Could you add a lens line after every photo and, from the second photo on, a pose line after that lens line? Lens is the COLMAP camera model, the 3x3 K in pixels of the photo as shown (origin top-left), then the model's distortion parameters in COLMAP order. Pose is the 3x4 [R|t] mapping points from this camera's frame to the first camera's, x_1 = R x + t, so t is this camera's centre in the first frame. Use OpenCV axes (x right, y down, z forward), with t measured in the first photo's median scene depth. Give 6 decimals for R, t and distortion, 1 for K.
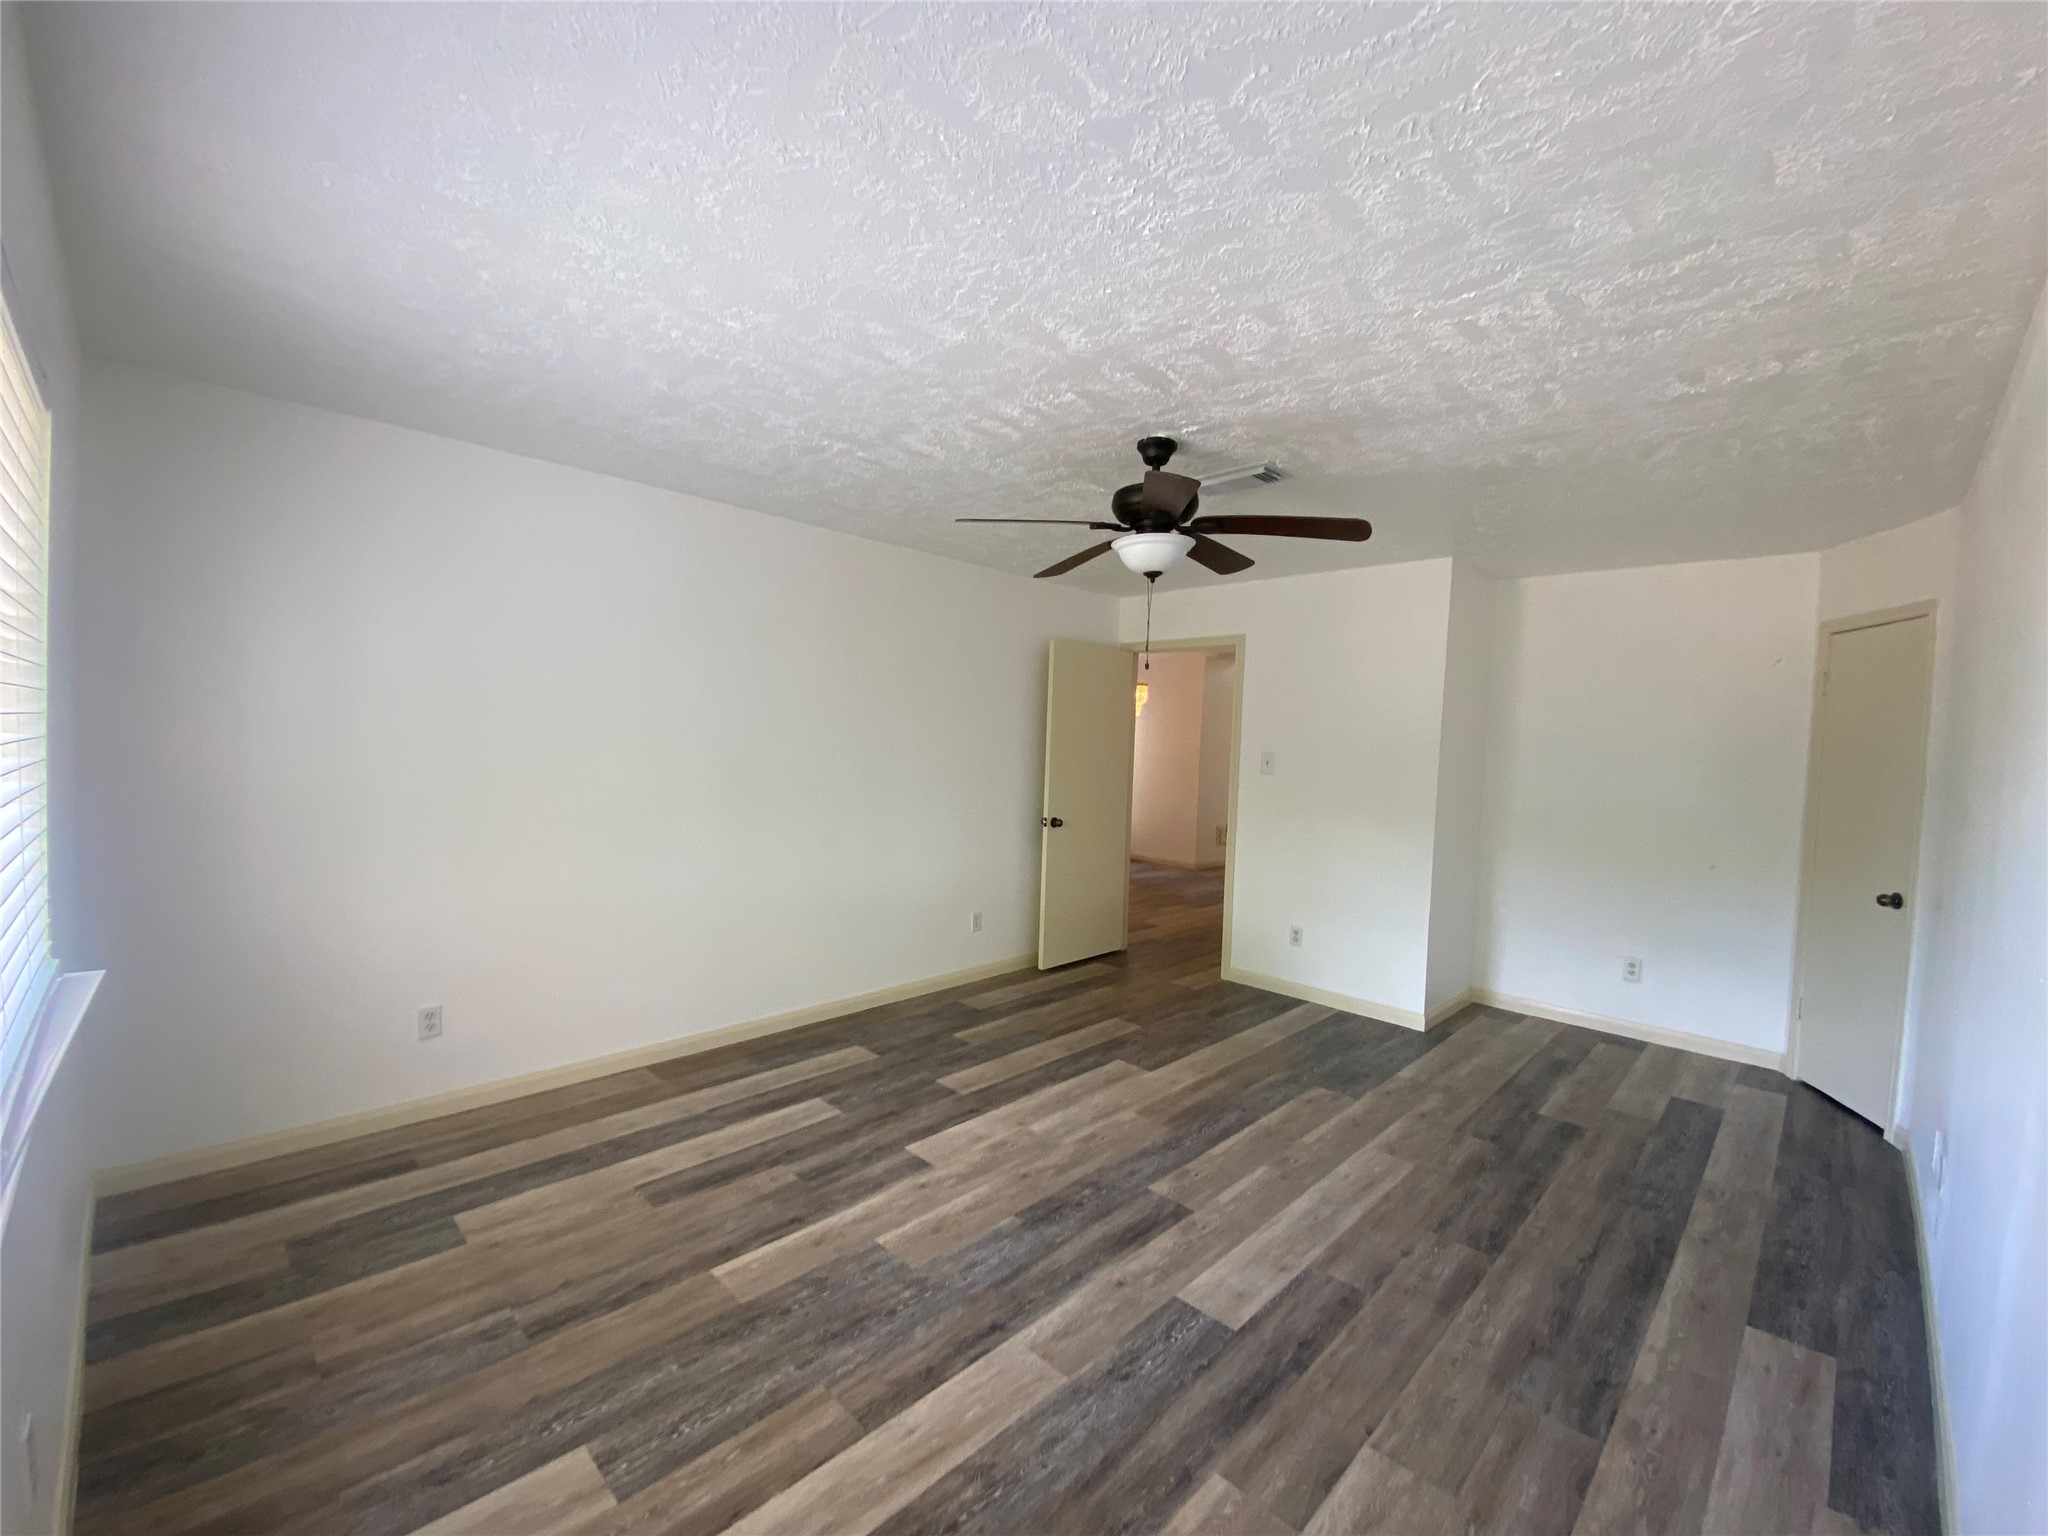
lens RADIAL K [[840.6, 0, 1018.5], [0, 840.6, 765.8], [0, 0, 1]] dist [0.017548, -0.018345]
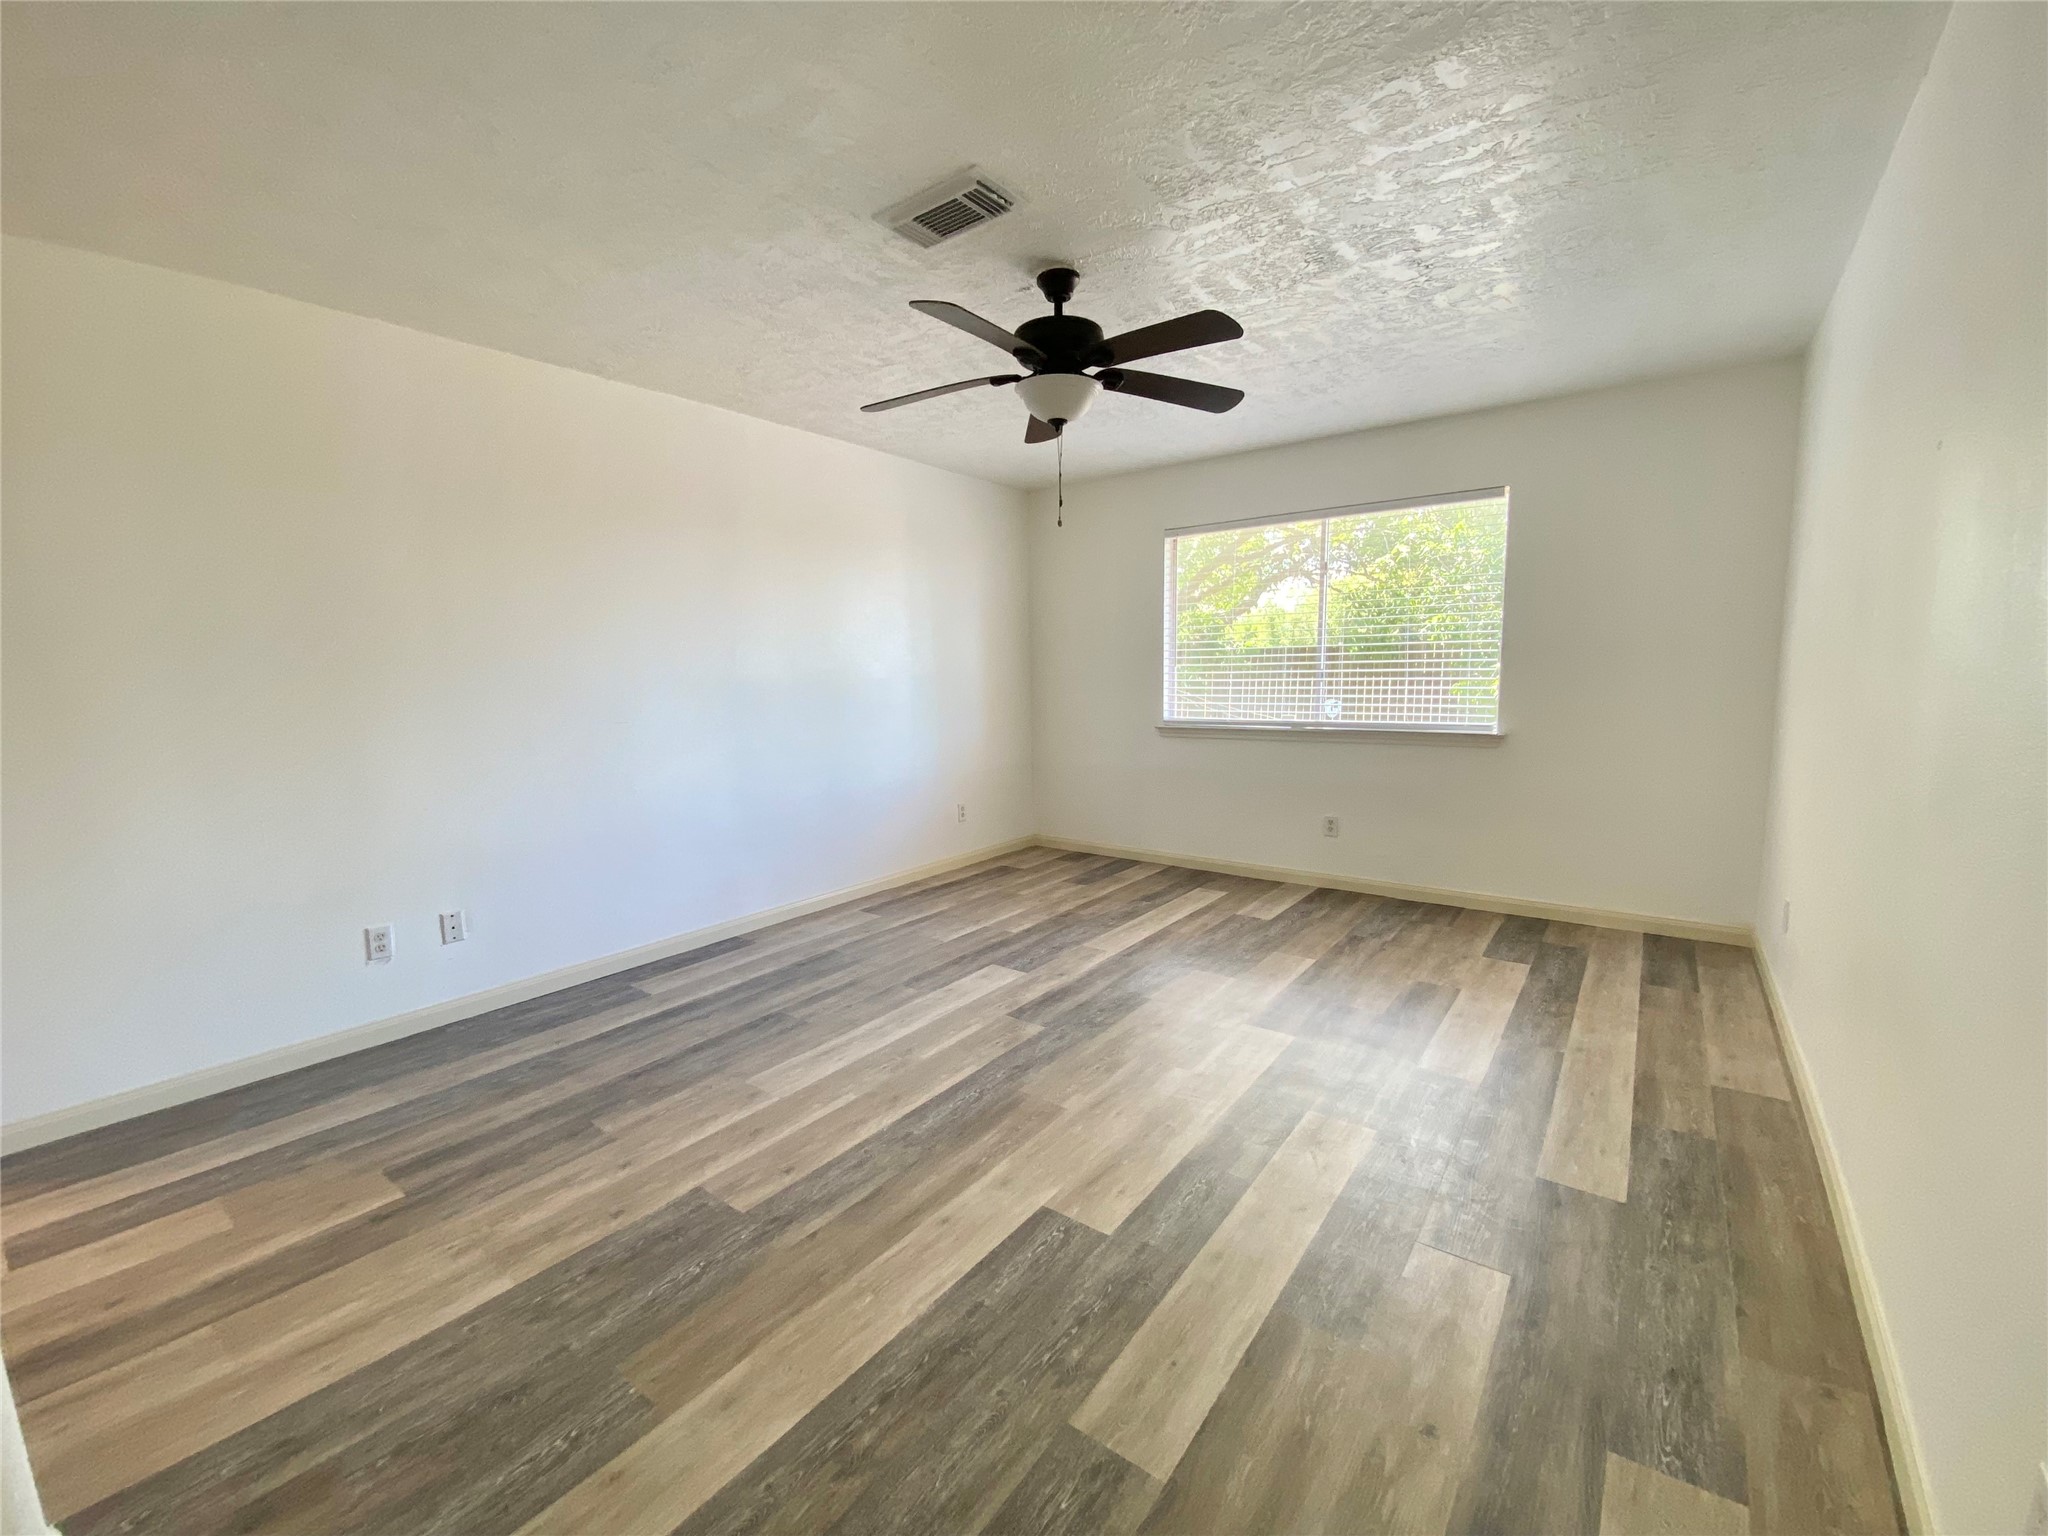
lens RADIAL K [[840.6, 0, 1008.1], [0, 840.6, 762.0], [0, 0, 1]] dist [0.017548, -0.018345]
pose [[-0.992854, -0.005493, -0.119208, 0.362062], [-0.022757, 0.989322, 0.143956, 0.013059], [0.117145, 0.145640, -0.982378, 2.198099]]
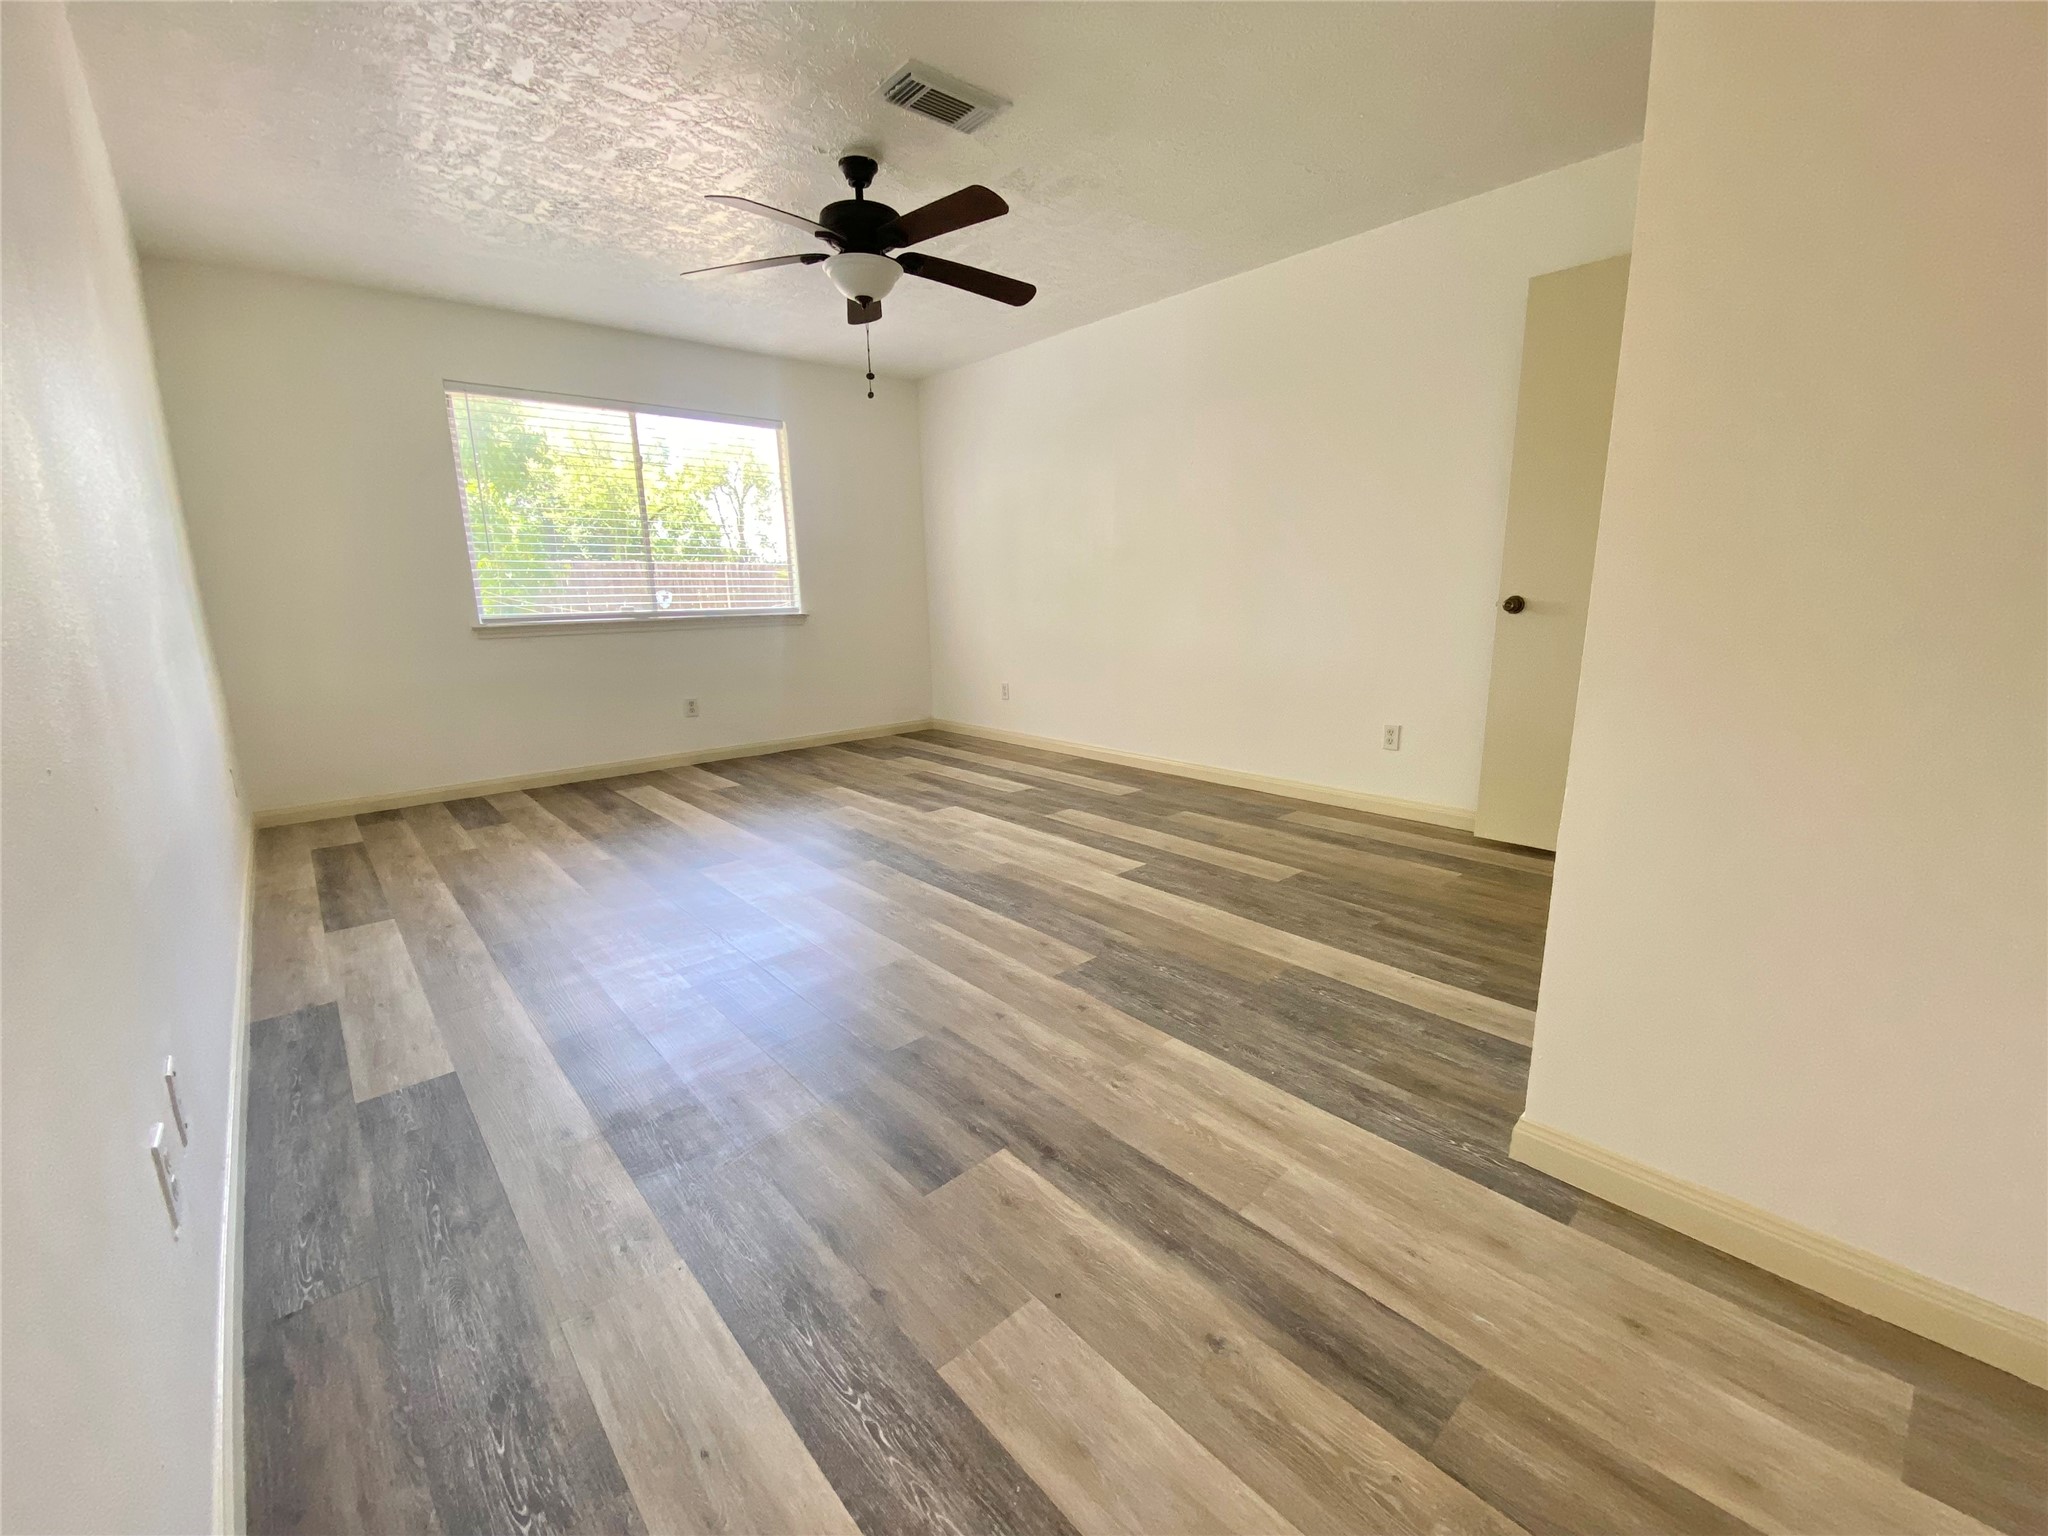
lens RADIAL K [[840.6, 0, 1030.0], [0, 840.6, 769.9], [0, 0, 1]] dist [0.017548, -0.018345]
pose [[-0.067373, 0.179652, -0.981420, 1.424725], [-0.021235, 0.983174, 0.181431, 0.165598], [0.997502, 0.033064, -0.062424, 1.429172]]
